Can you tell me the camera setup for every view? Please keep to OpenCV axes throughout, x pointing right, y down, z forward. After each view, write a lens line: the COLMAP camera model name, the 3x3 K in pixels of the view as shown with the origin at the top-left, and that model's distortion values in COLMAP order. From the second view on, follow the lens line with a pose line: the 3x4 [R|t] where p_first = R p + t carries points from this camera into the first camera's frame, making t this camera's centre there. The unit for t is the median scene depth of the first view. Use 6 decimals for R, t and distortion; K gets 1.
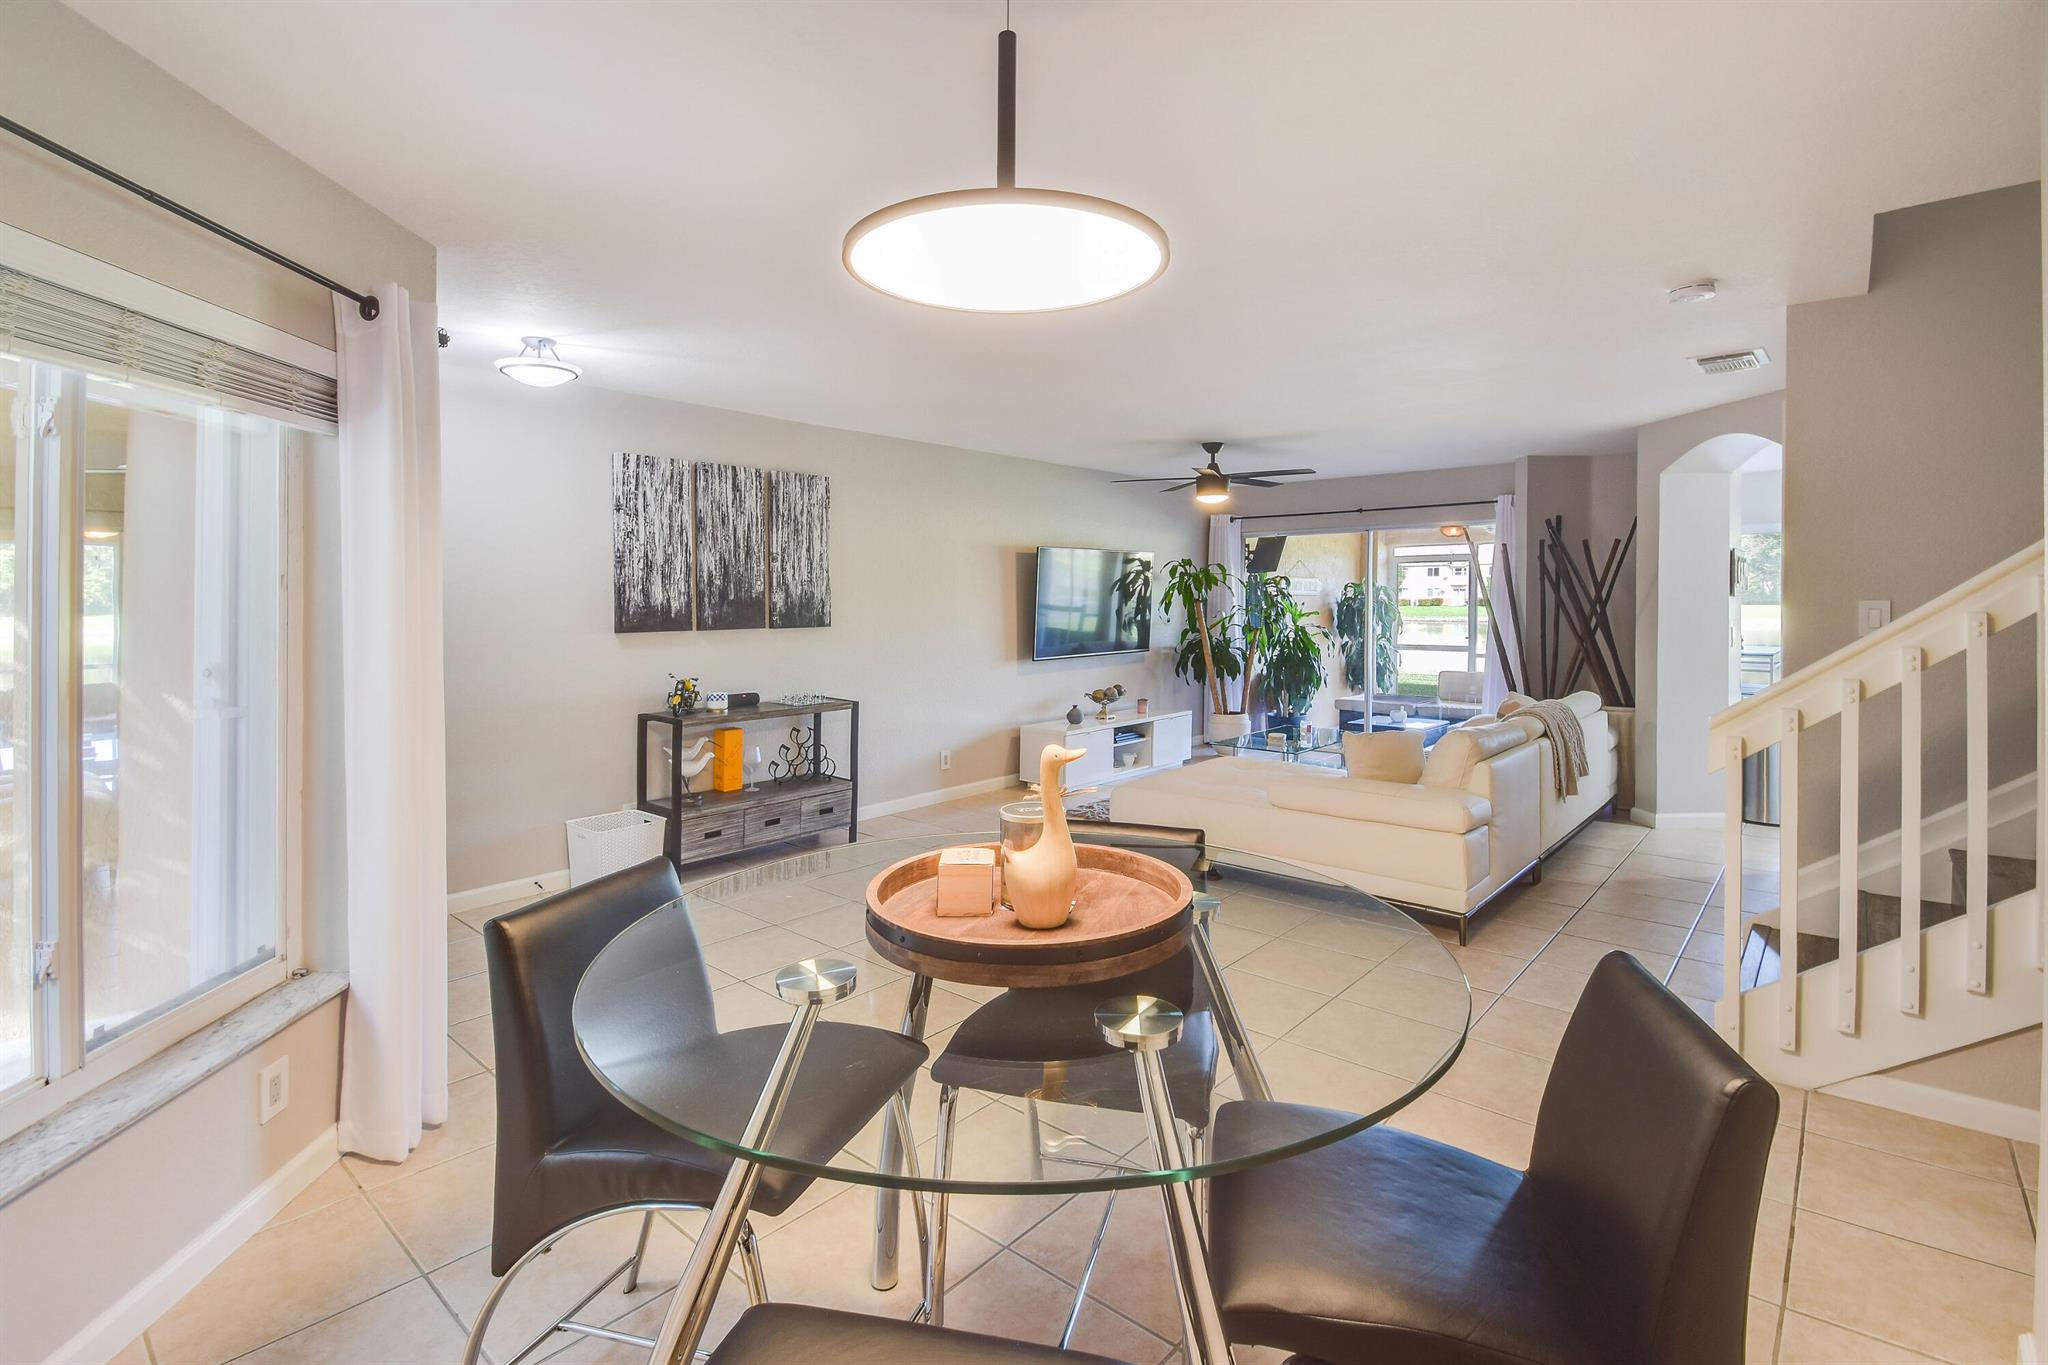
lens RADIAL K [[915.4, 0, 936.4], [0, 915.4, 638.7], [0, 0, 1]] dist [0.011431, -0.014332]
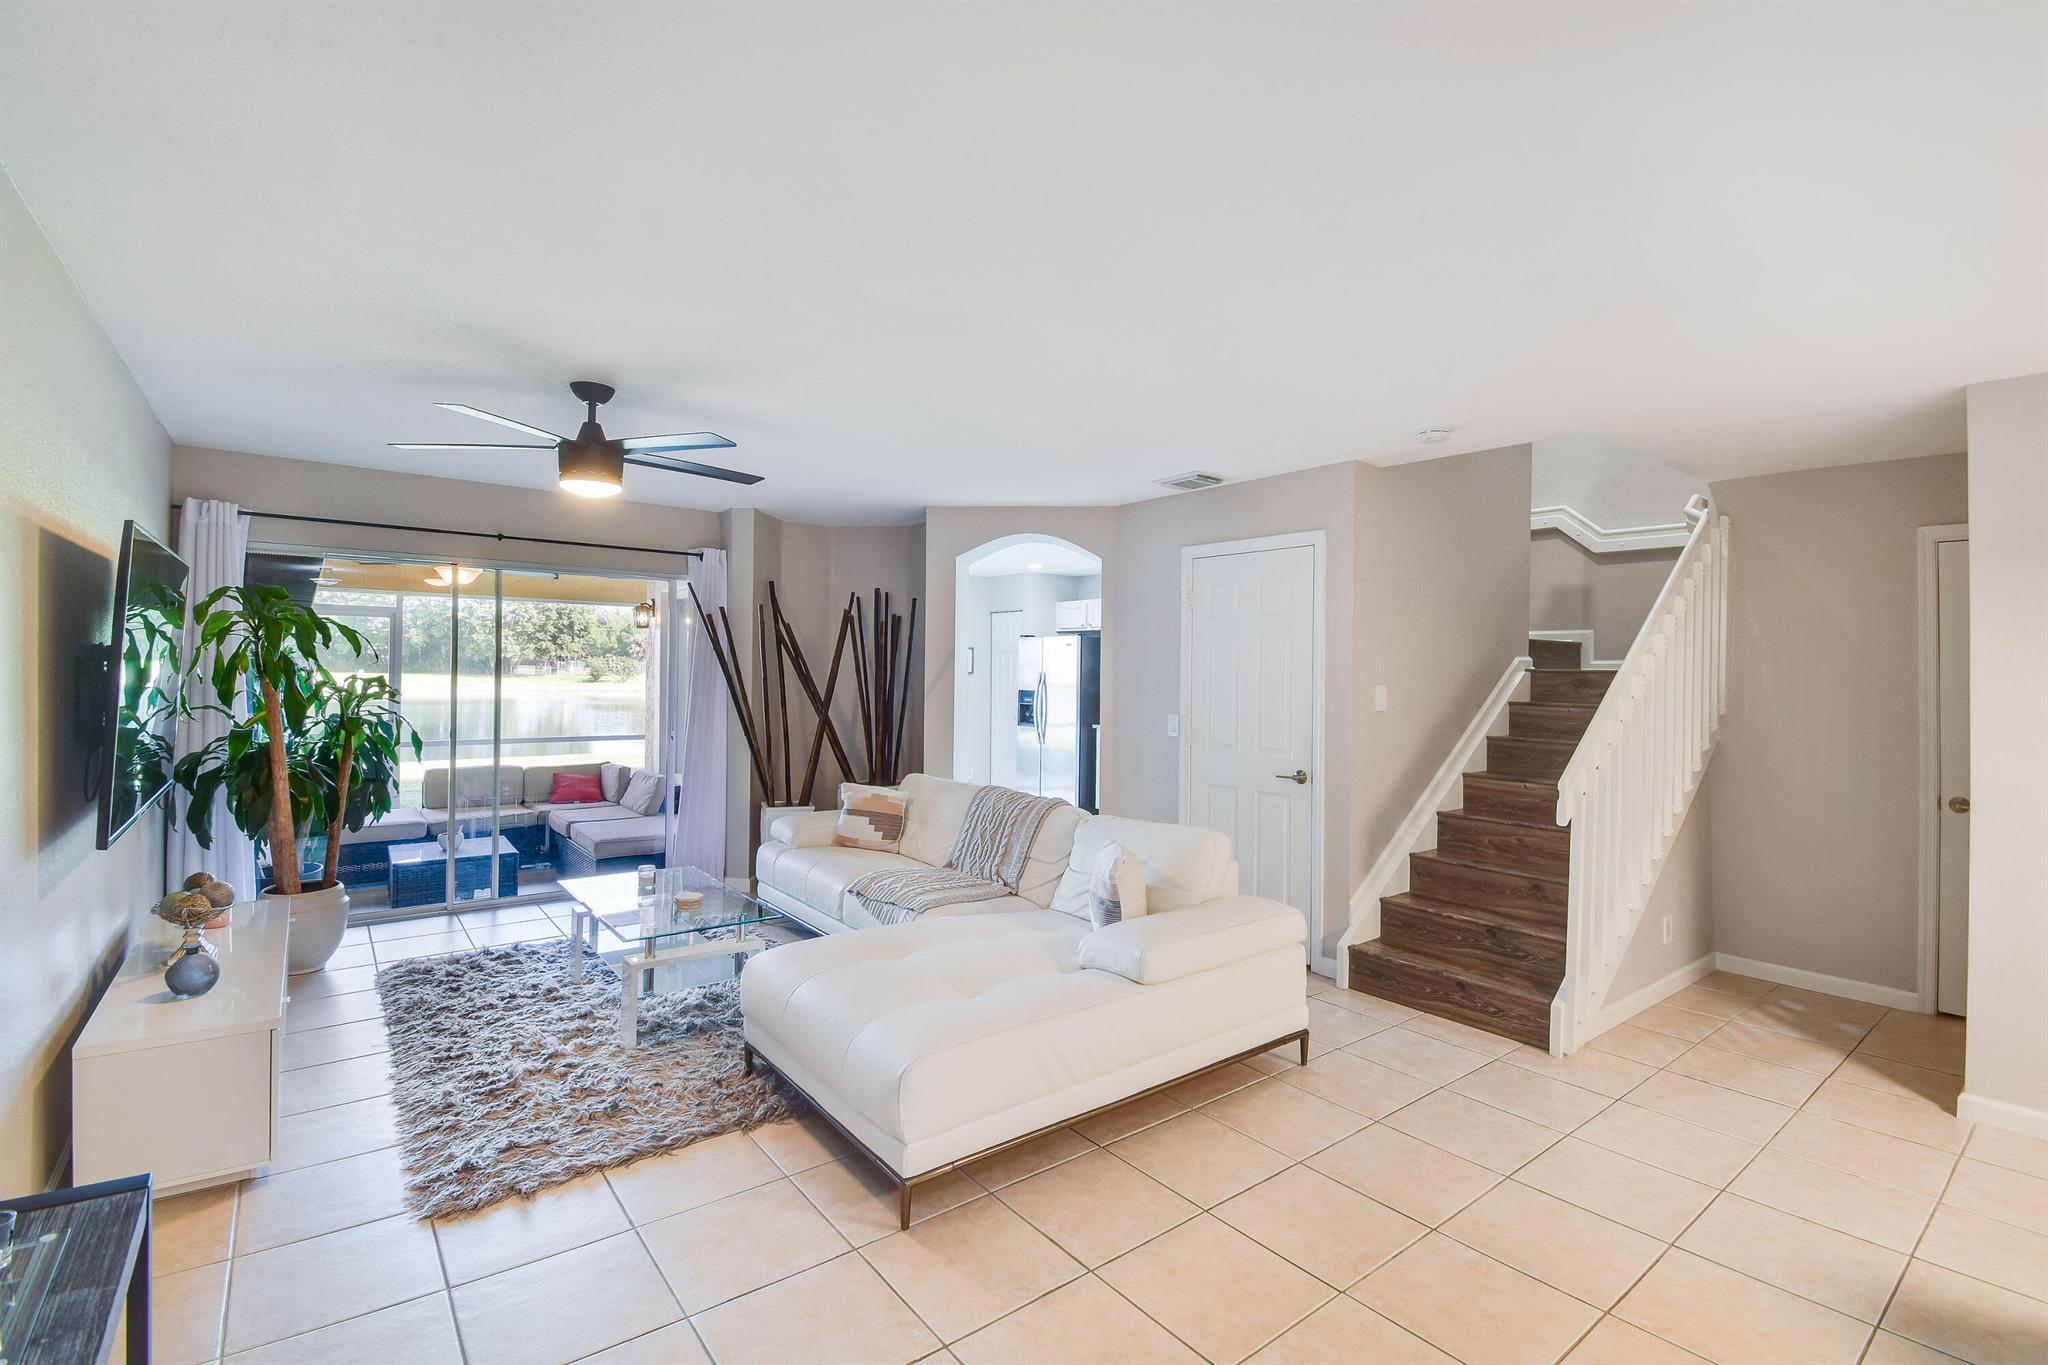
lens RADIAL K [[915.4, 0, 1013.5], [0, 915.4, 668.7], [0, 0, 1]] dist [0.011431, -0.014332]
pose [[0.095695, 0.012478, 0.995332, -0.211927], [0.026009, 0.999549, -0.015032, -0.031302], [-0.995071, 0.027326, 0.095328, 0.704021]]
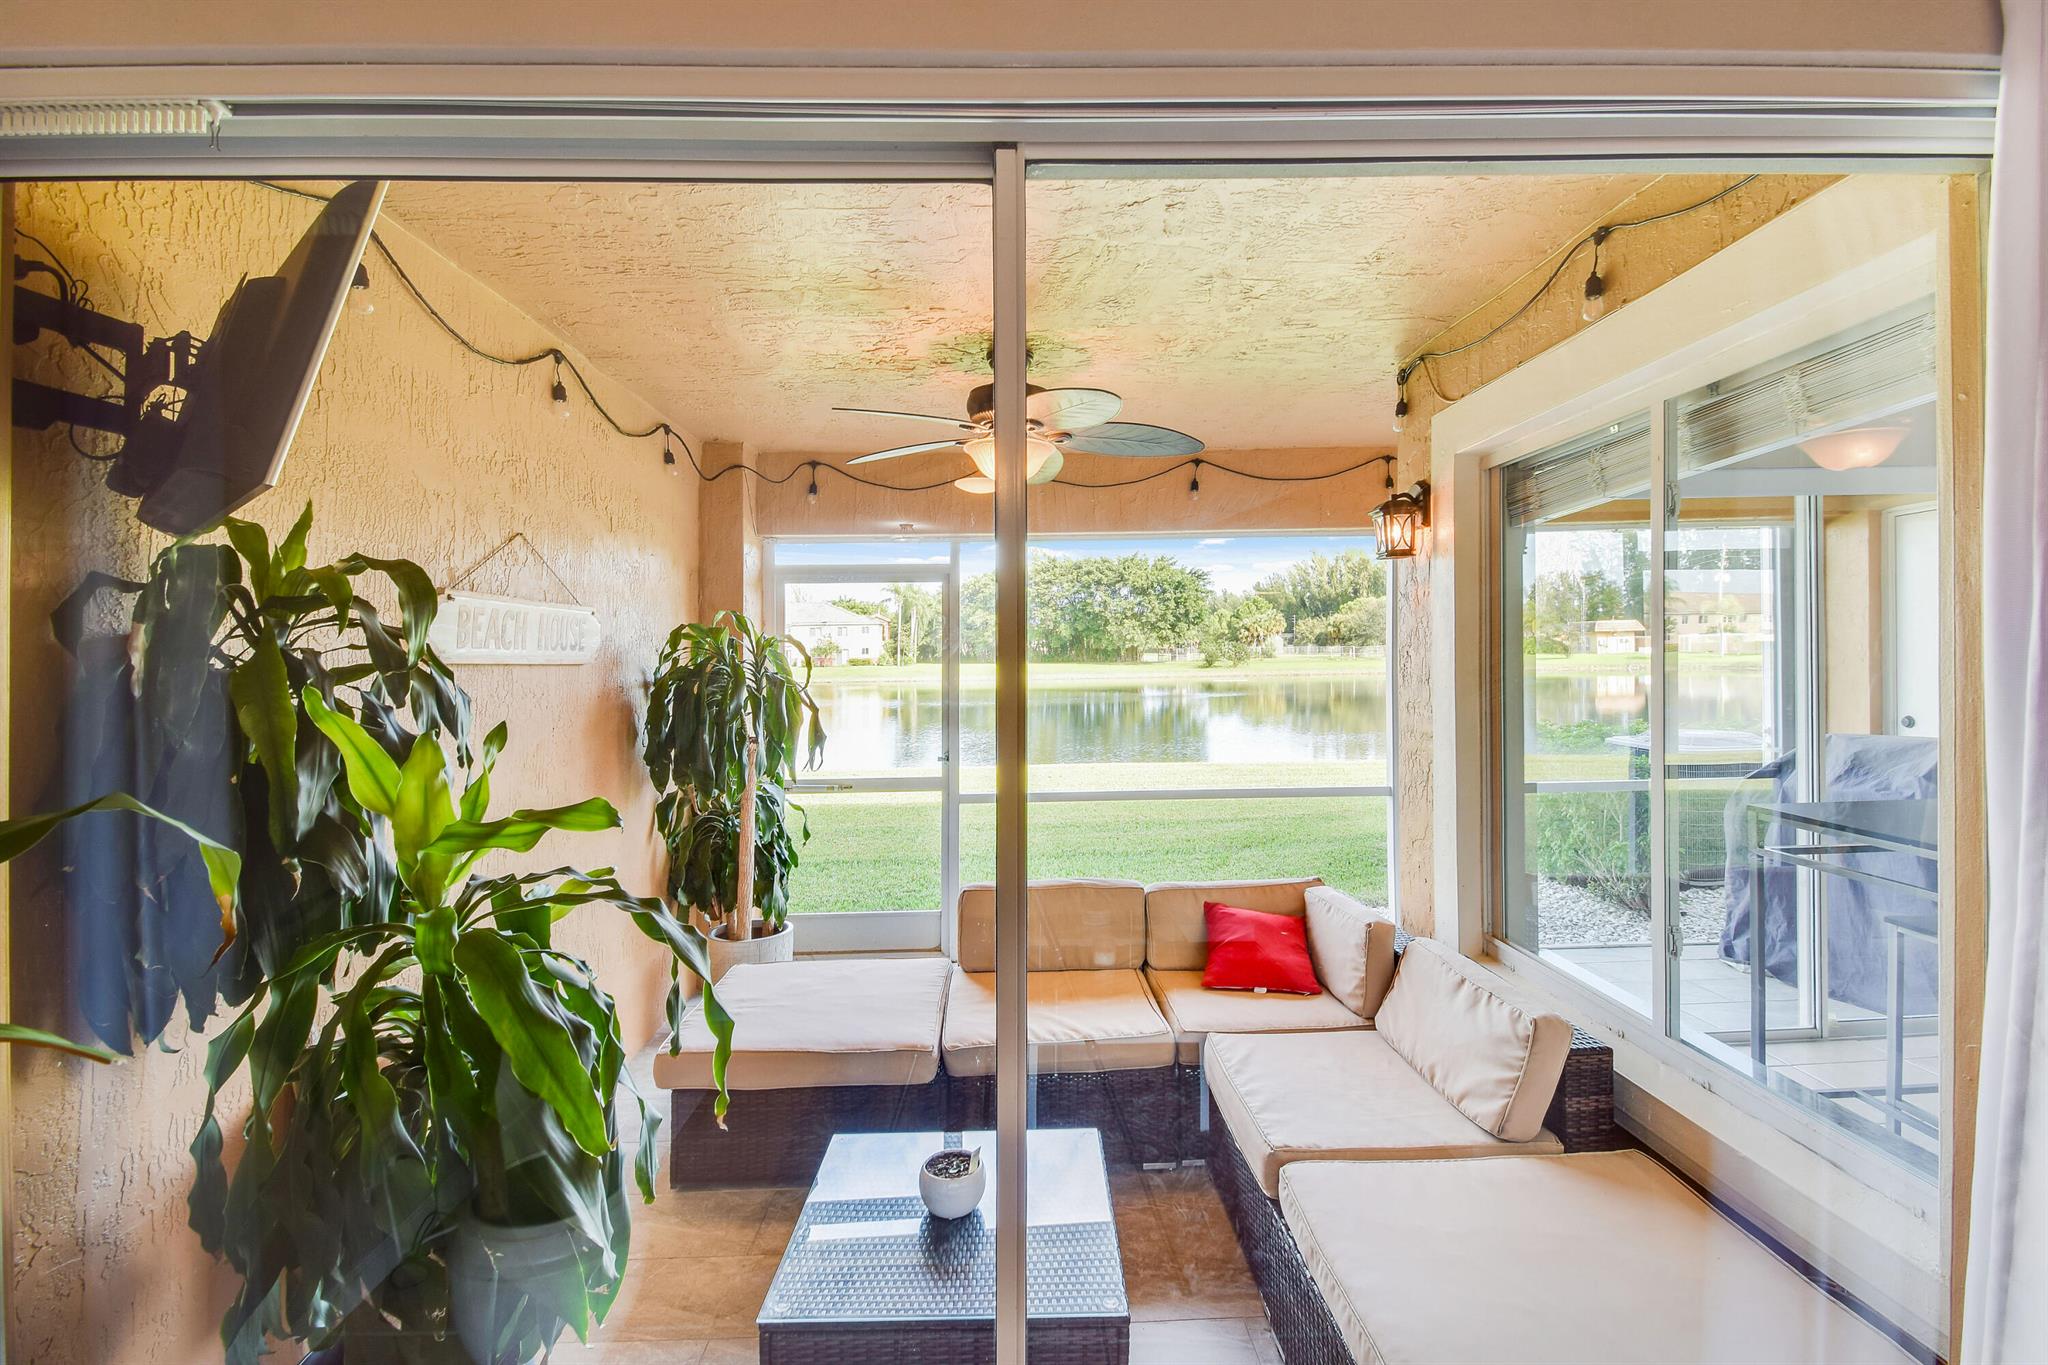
lens RADIAL K [[915.4, 0, 1012.8], [0, 915.4, 649.6], [0, 0, 1]] dist [0.011431, -0.014332]
pose [[0.669572, 0.002177, 0.742744, 0.472630], [0.038579, 0.998544, -0.037705, -0.058247], [-0.741745, 0.053900, 0.668513, 1.149043]]
